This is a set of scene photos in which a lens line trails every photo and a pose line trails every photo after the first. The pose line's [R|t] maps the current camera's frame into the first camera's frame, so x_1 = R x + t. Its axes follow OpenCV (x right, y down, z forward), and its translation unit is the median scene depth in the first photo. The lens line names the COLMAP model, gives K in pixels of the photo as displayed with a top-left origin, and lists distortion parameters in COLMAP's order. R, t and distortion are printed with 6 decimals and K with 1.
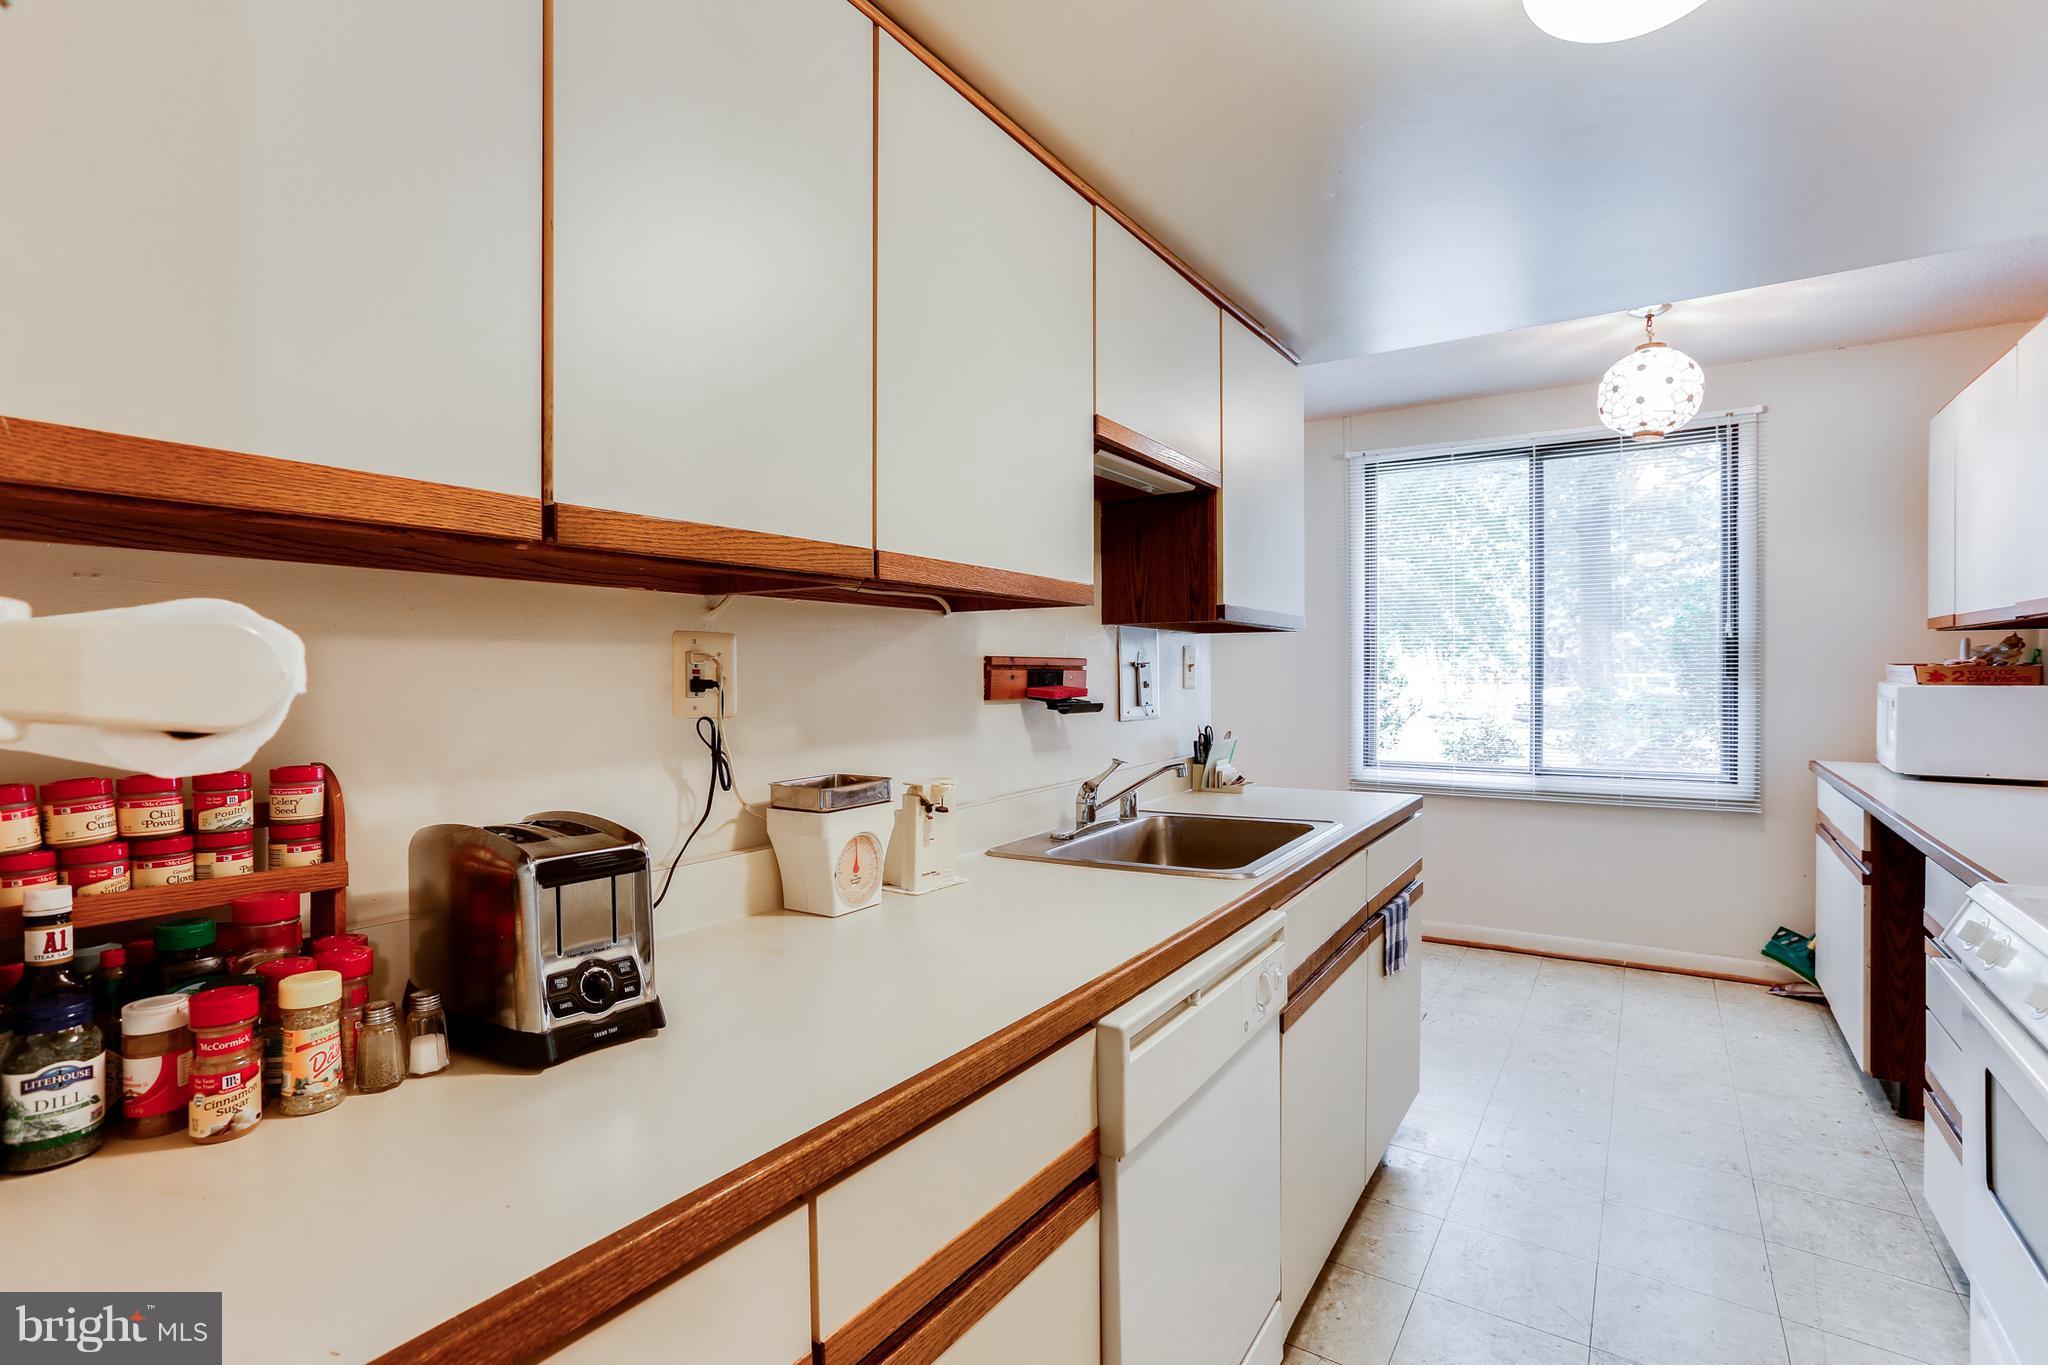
lens RADIAL K [[1009.9, 0, 993.3], [0, 1009.9, 683.5], [0, 0, 1]] dist [-0.067256, 0.036460]
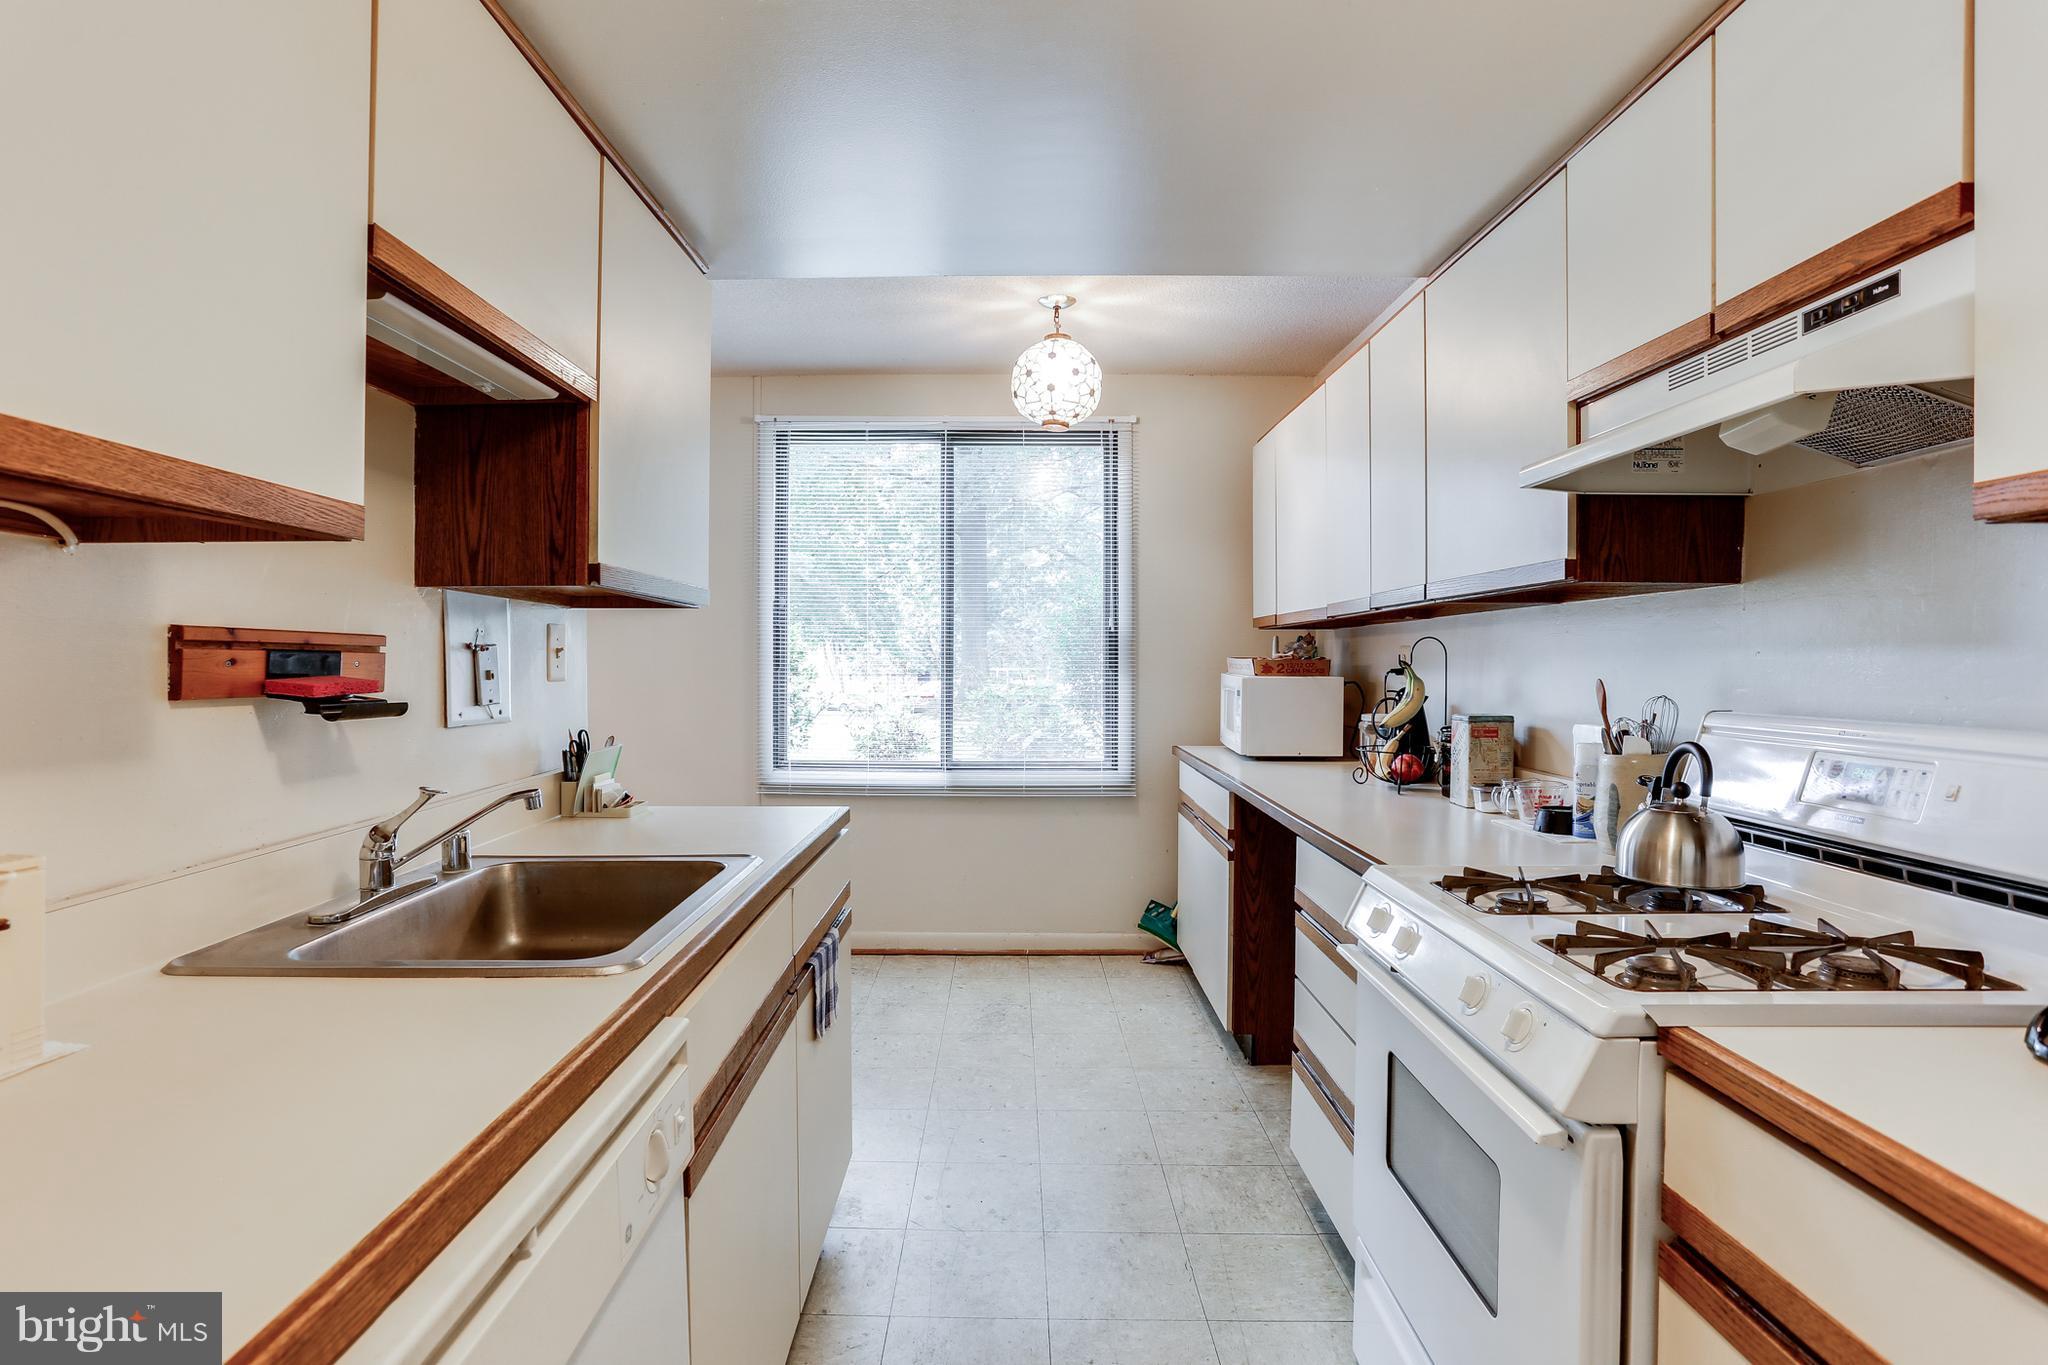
lens RADIAL K [[1009.9, 0, 993.3], [0, 1009.9, 683.5], [0, 0, 1]] dist [-0.067256, 0.036460]
pose [[0.836239, -0.003999, 0.548350, 0.061769], [0.000796, 0.999981, 0.006079, 0.002890], [-0.548364, -0.004647, 0.836227, 0.209931]]
